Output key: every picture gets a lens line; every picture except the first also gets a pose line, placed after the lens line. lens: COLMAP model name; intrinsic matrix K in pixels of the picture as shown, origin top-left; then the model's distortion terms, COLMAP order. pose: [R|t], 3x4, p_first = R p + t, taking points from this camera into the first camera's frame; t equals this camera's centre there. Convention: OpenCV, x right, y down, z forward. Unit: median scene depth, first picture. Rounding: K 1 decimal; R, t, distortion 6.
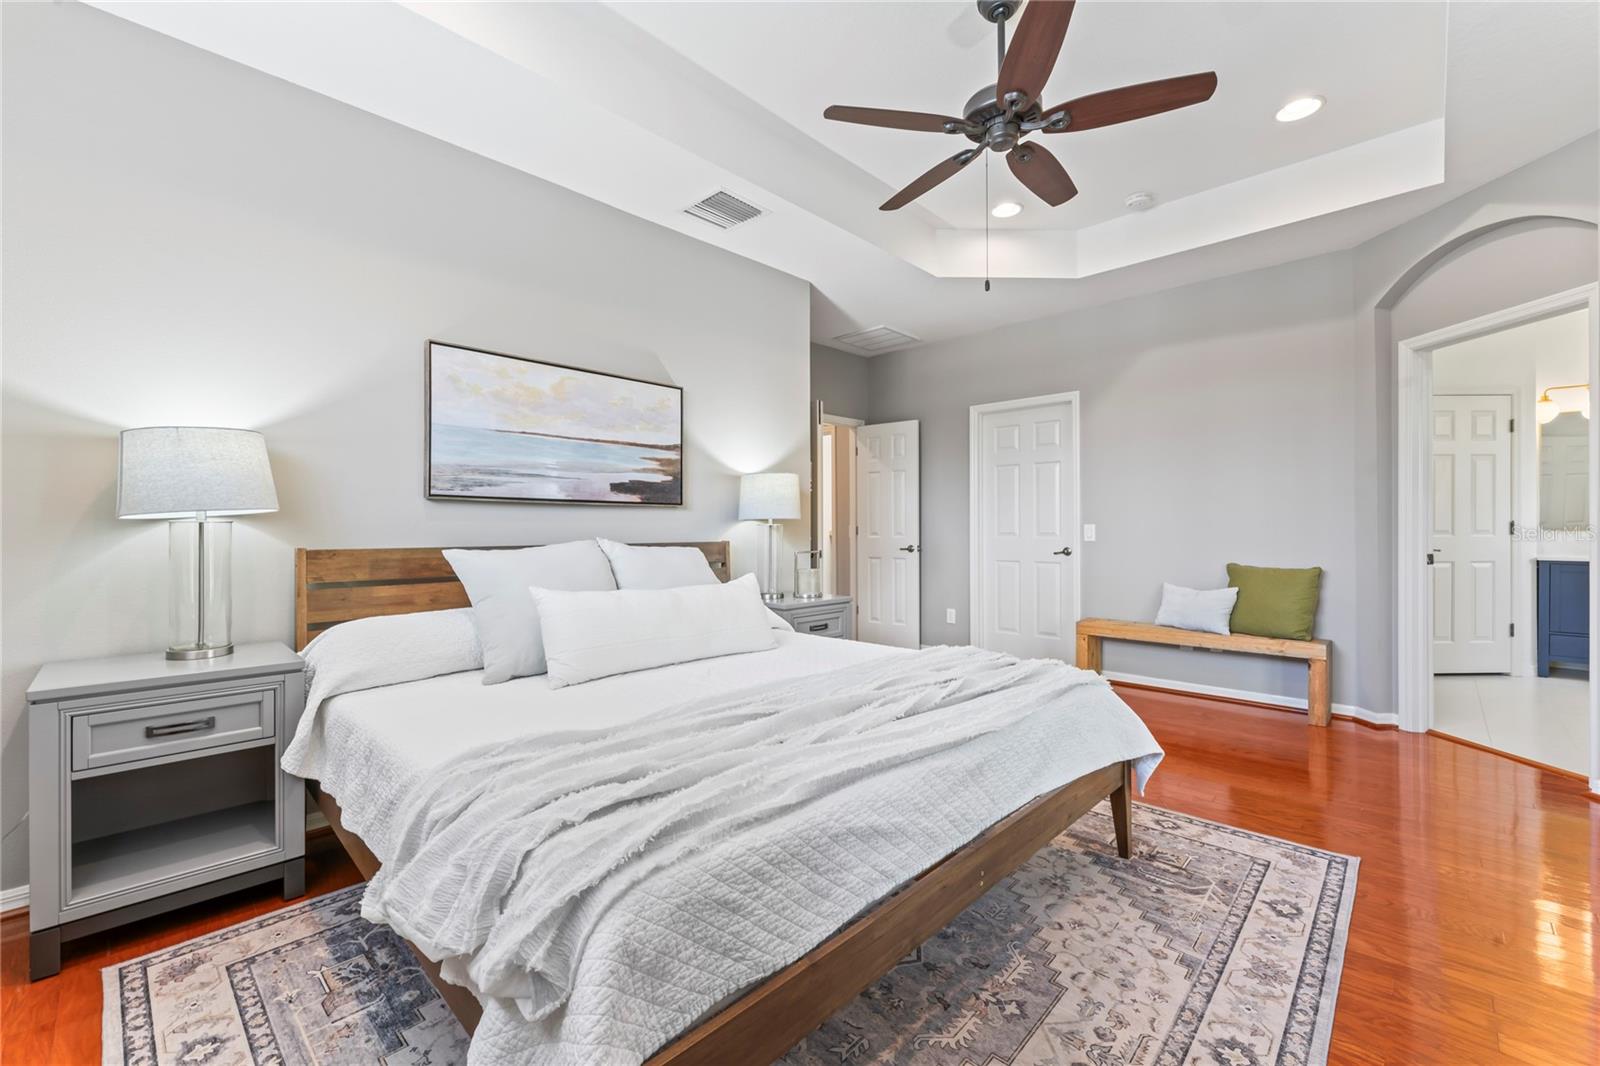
lens RADIAL K [[642.6, 0, 798.6], [0, 642.6, 529.8], [0, 0, 1]] dist [0.001558, -0.000179]
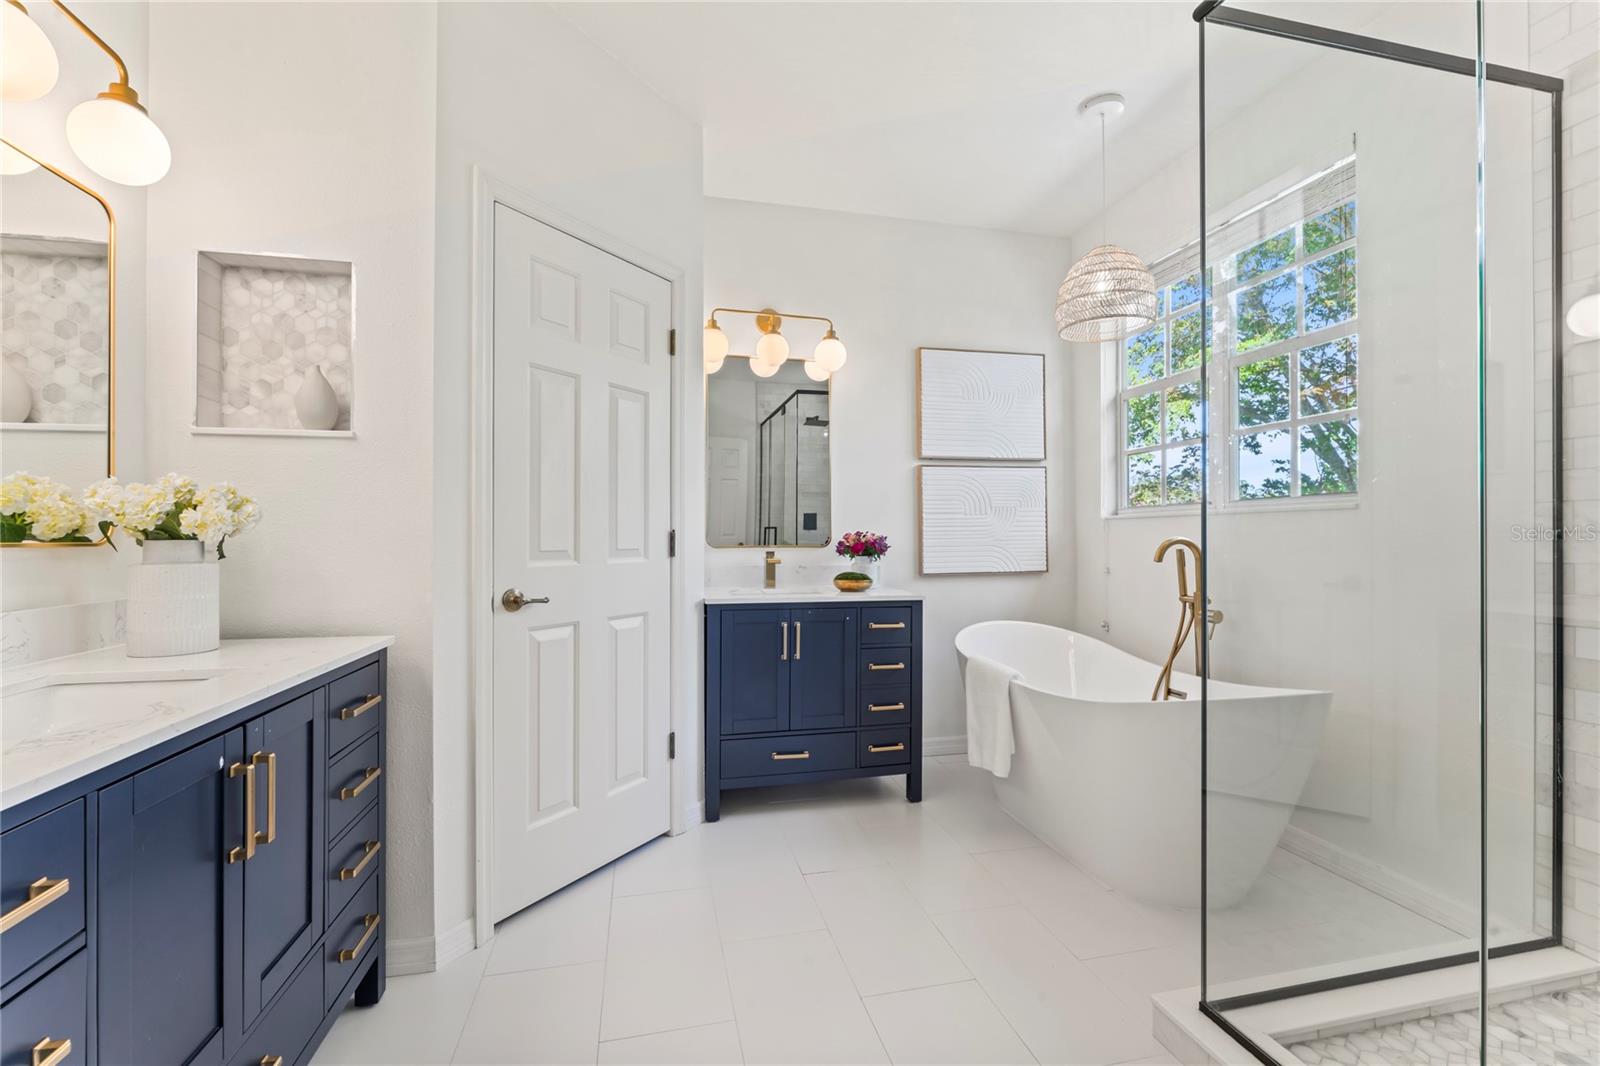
lens RADIAL K [[681.5, 0, 800.4], [0, 681.5, 536.2], [0, 0, 1]] dist [-0.001847, -0.000790]
pose [[0.539442, 0.004257, 0.842012, 0.712216], [-0.000831, 0.999989, -0.004523, -0.006453], [-0.842022, 0.001741, 0.539440, 0.626704]]
